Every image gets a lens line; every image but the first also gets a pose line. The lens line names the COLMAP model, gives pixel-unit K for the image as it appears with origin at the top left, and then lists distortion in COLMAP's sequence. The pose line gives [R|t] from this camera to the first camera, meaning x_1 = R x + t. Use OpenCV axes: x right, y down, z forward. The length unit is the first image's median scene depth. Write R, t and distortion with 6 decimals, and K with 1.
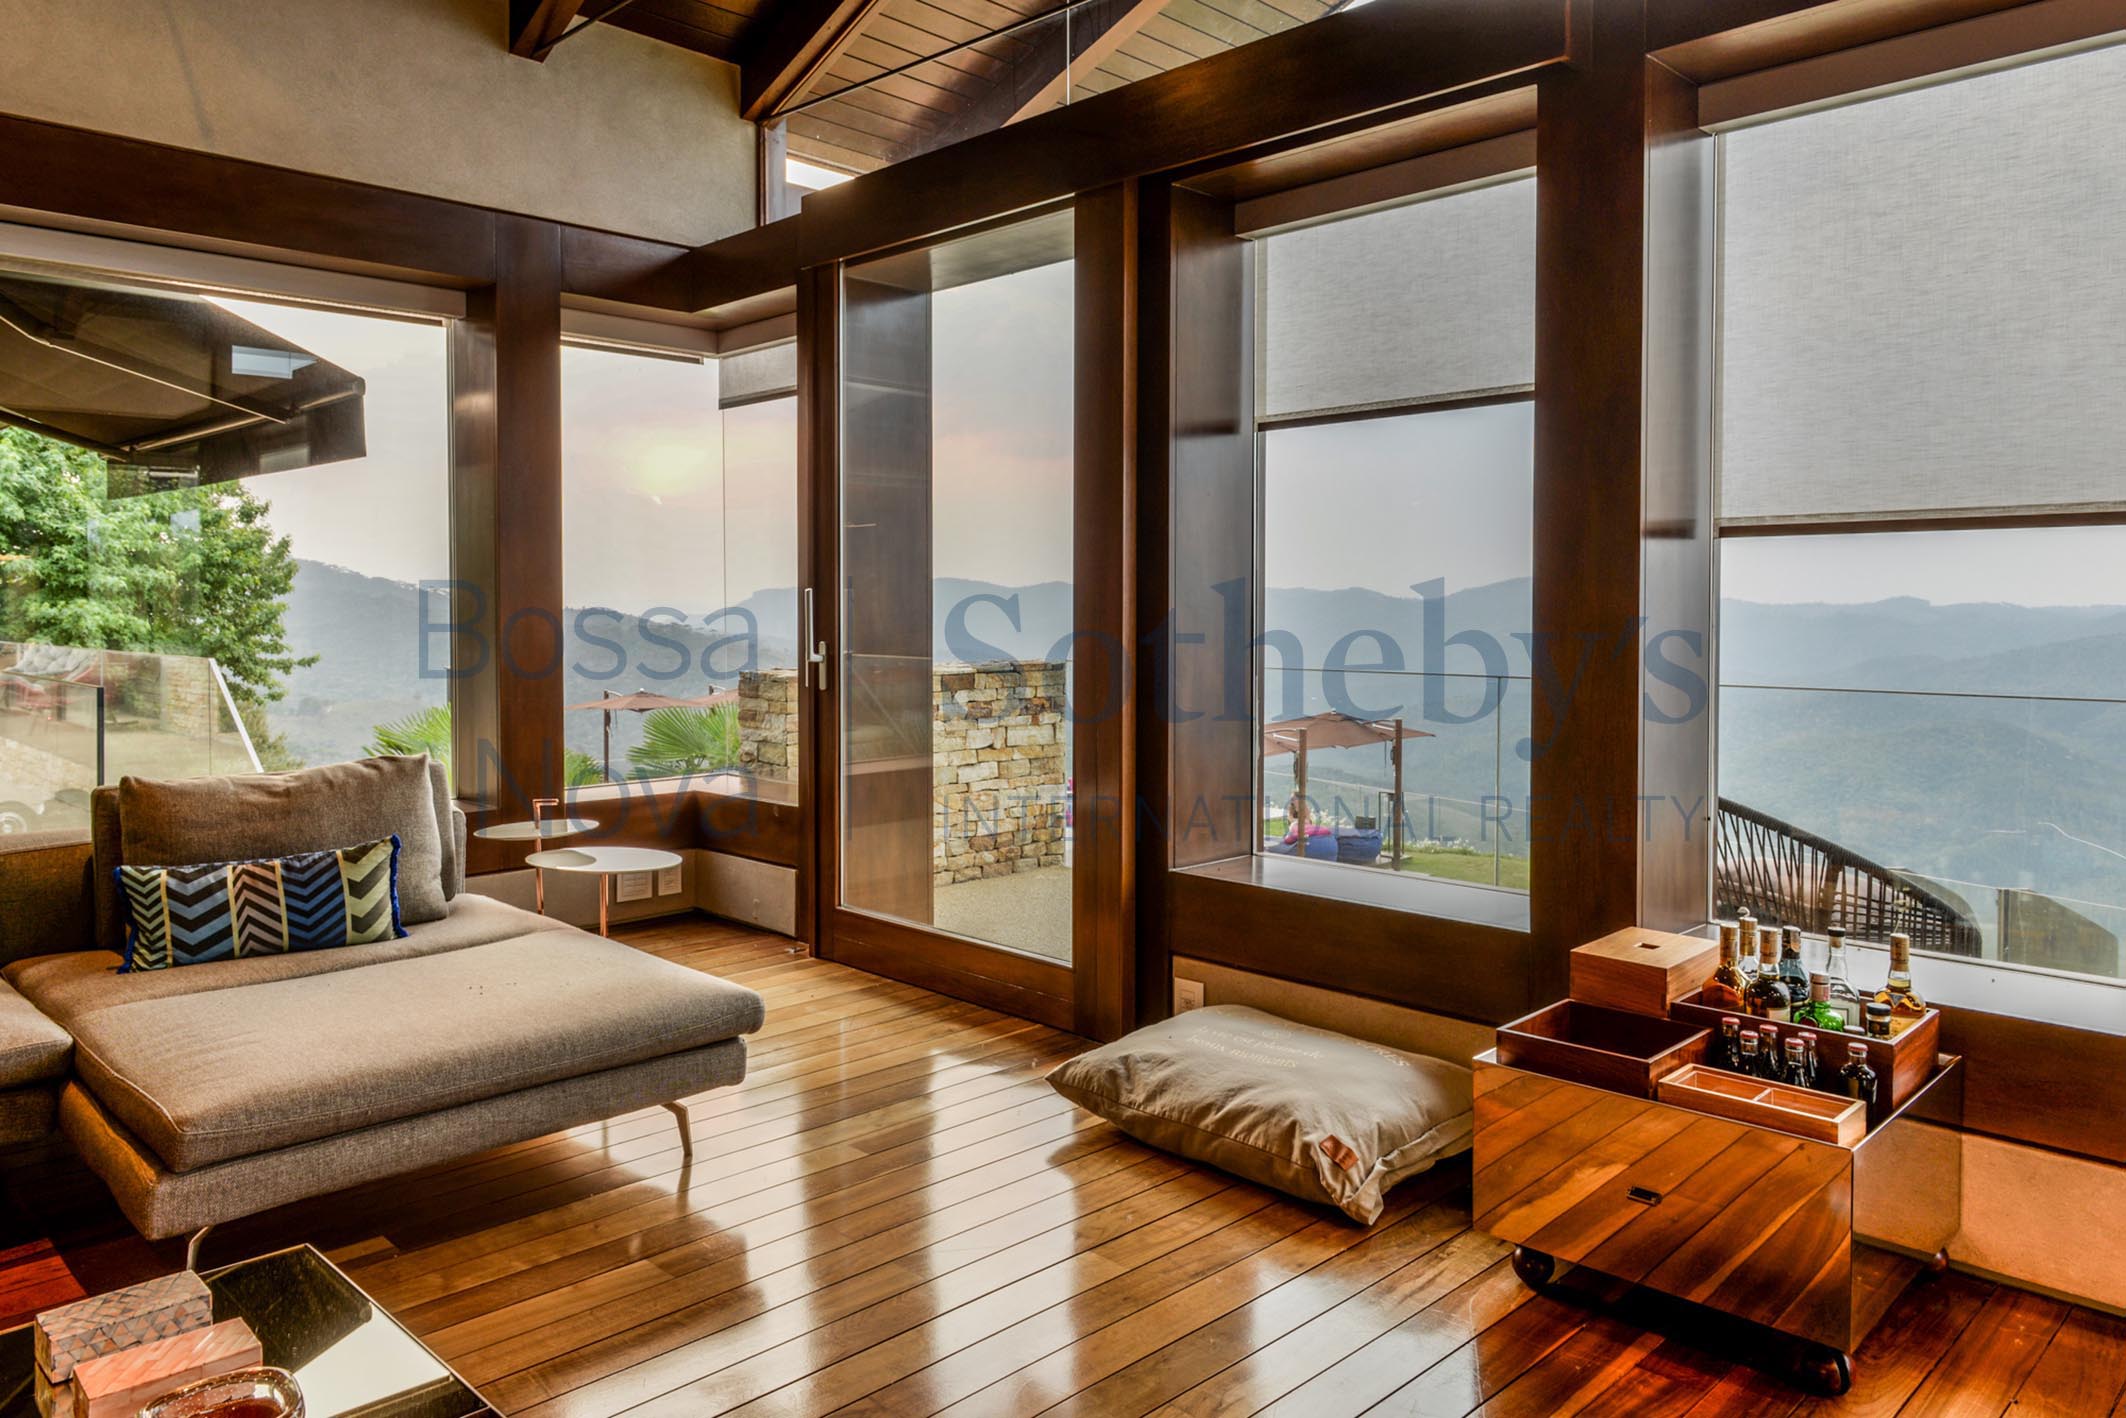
lens RADIAL K [[1457.4, 0, 1065.6], [0, 1457.4, 627.8], [0, 0, 1]] dist [0.028166, -0.000145]
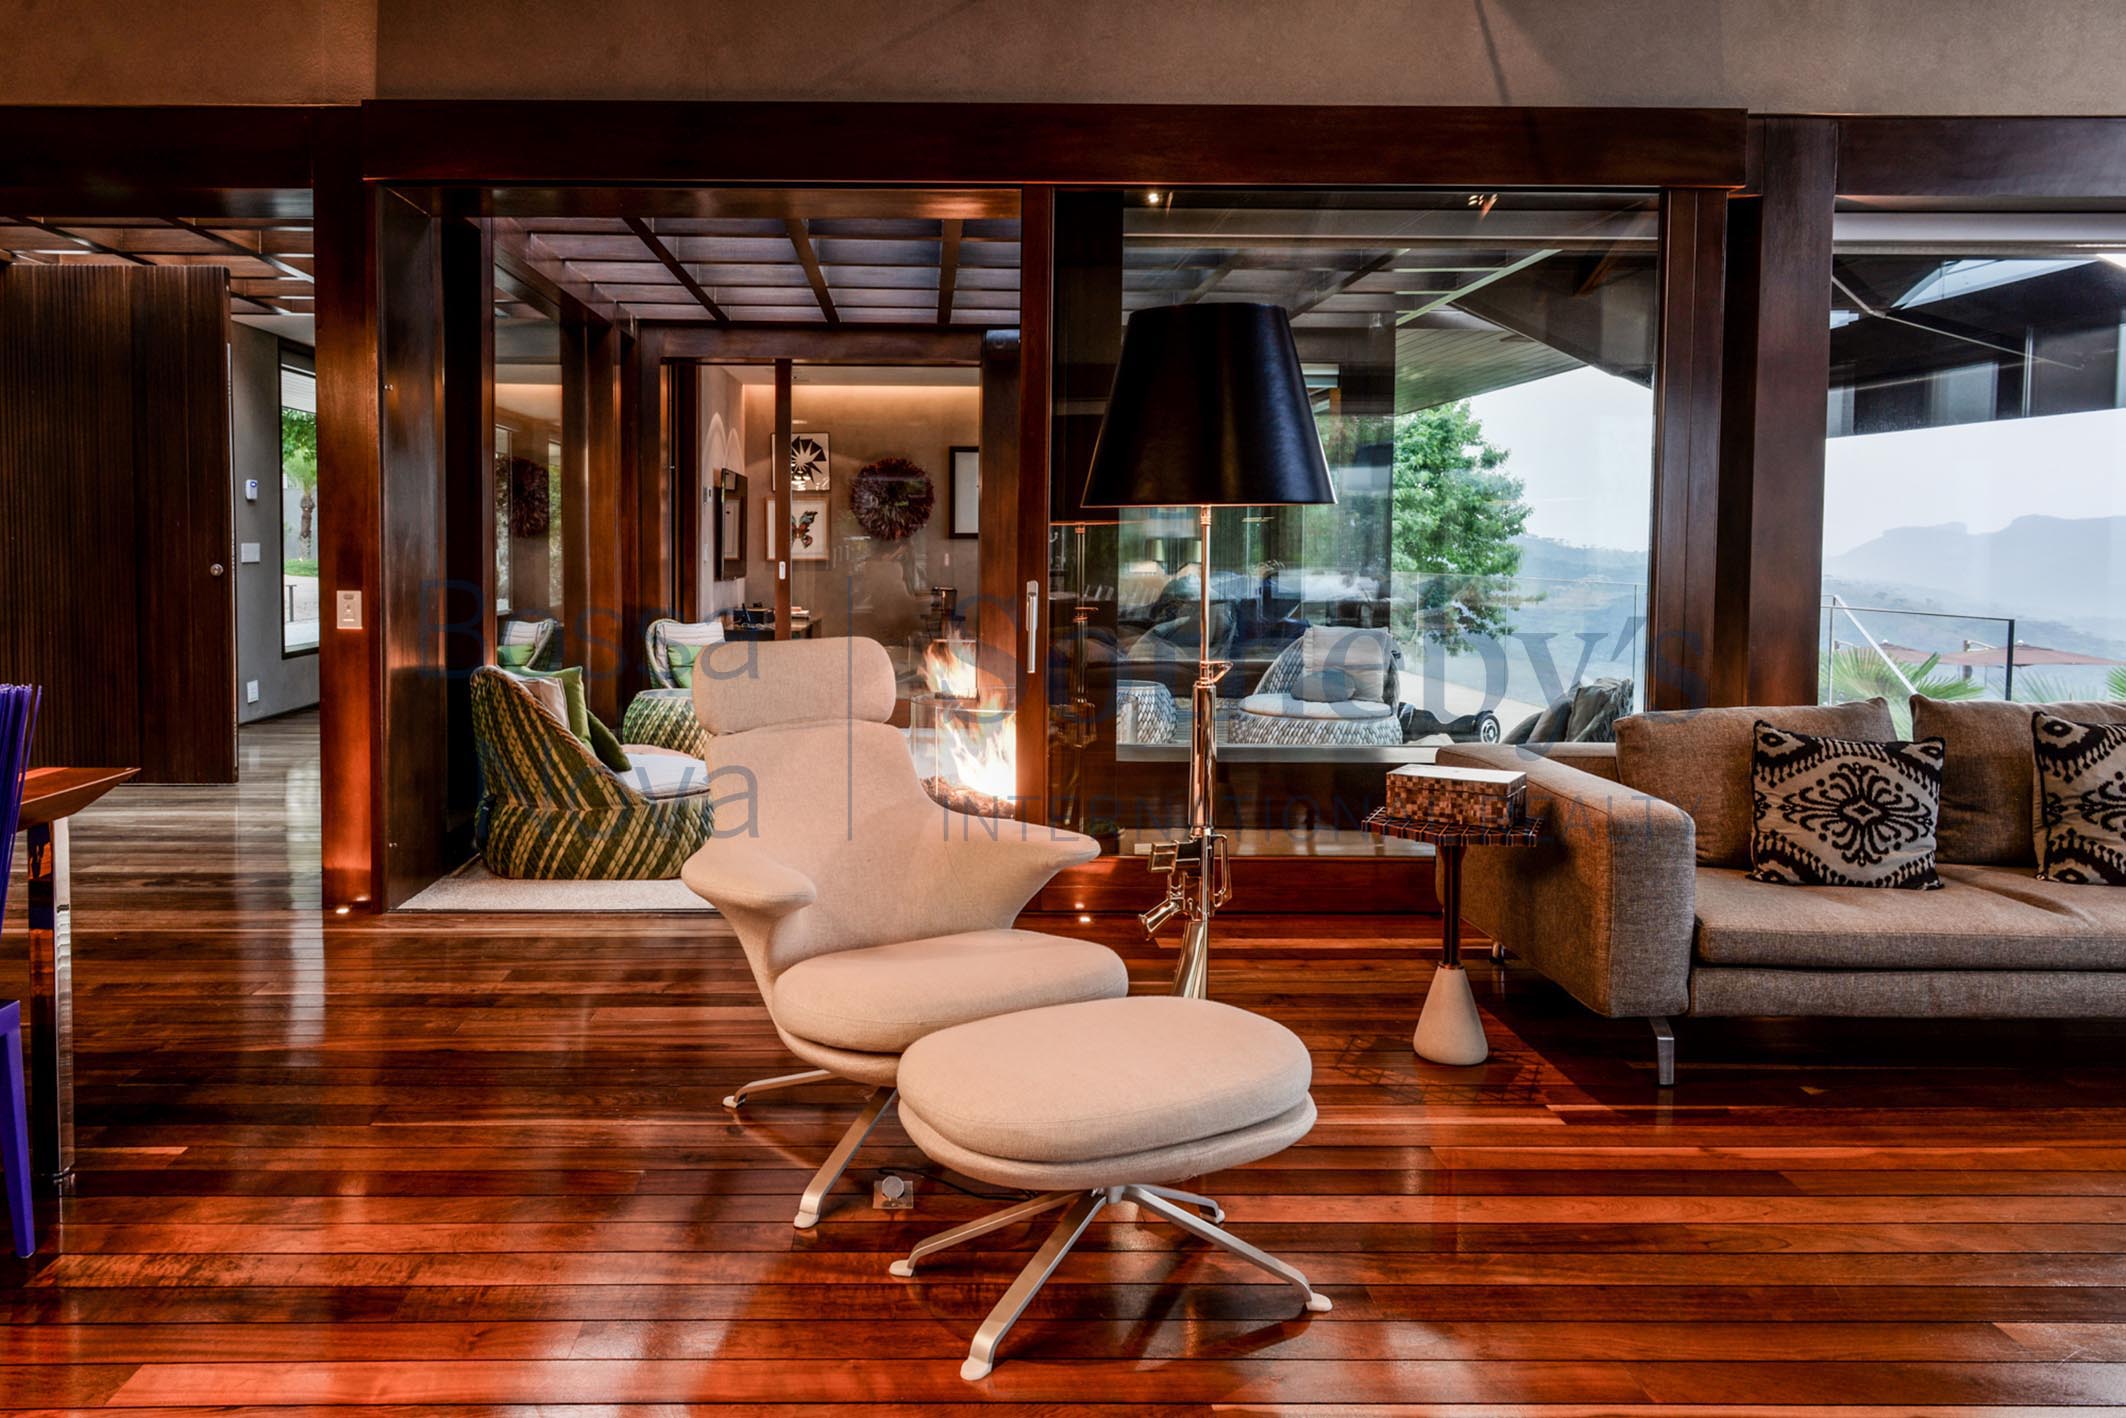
lens RADIAL K [[1495.7, 0, 922.0], [0, 1495.7, 578.7], [0, 0, 1]] dist [0.007741, 0.000404]
pose [[0.714999, 0.018442, -0.698882, -0.614835], [-0.013714, 0.999830, 0.012353, 0.008466], [0.698991, 0.000752, 0.715130, -0.537037]]
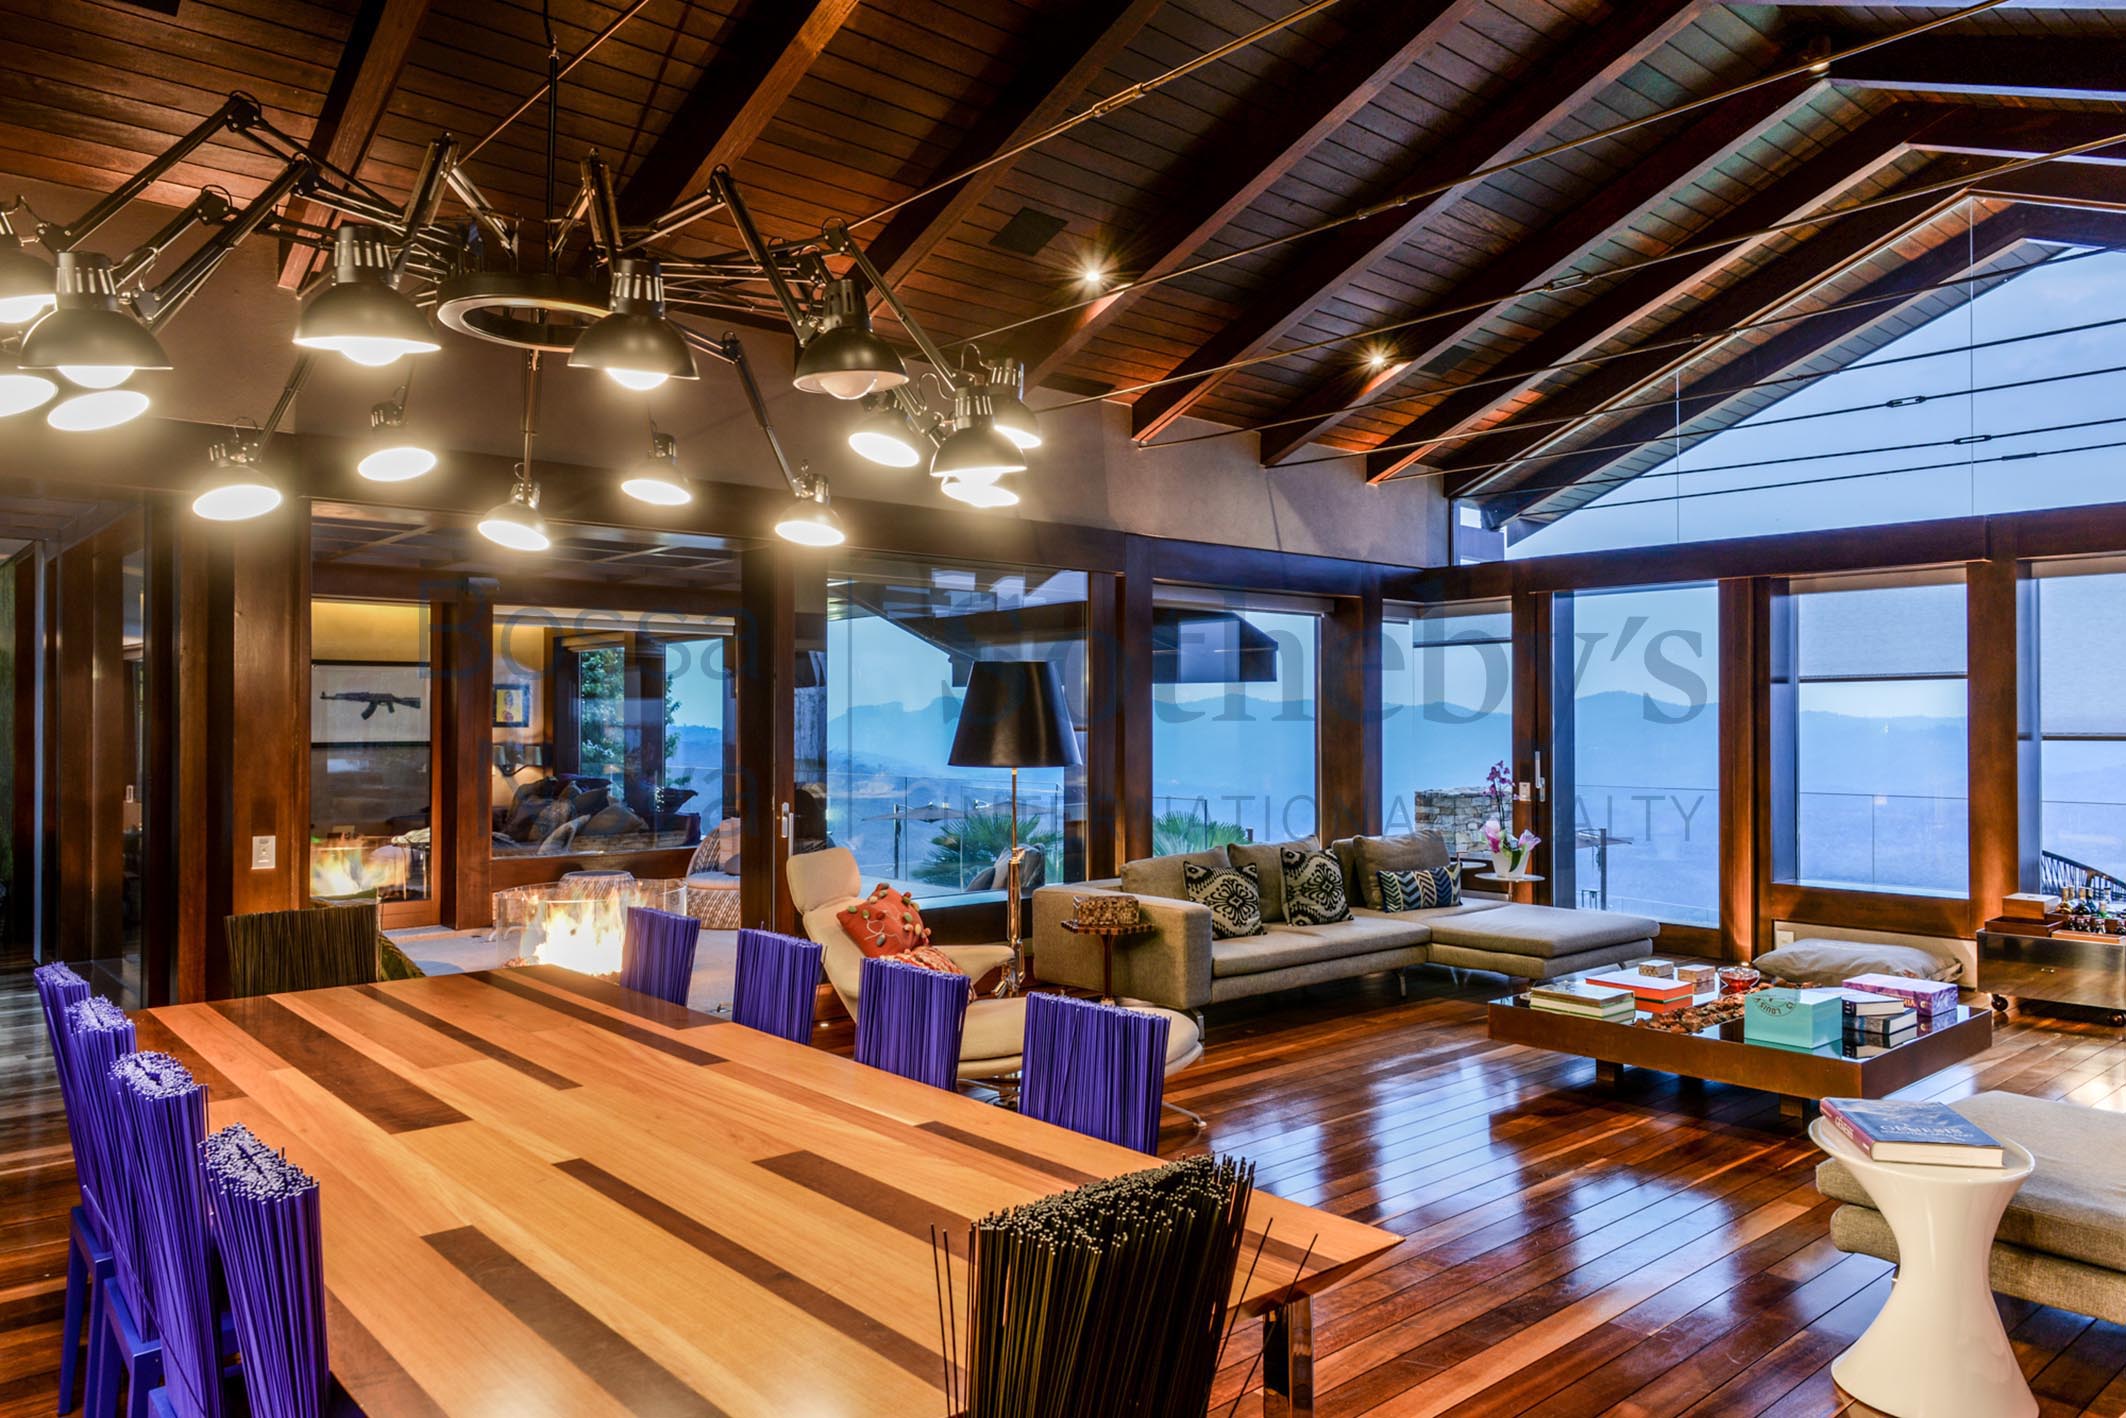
lens RADIAL K [[1451.8, 0, 1074.1], [0, 1451.8, 704.5], [0, 0, 1]] dist [0.011383, 0.001942]
pose [[0.998837, -0.004389, -0.048025, -1.016468], [0.003055, 0.999609, -0.027807, -0.052601], [0.048128, 0.027628, 0.998459, -1.461337]]
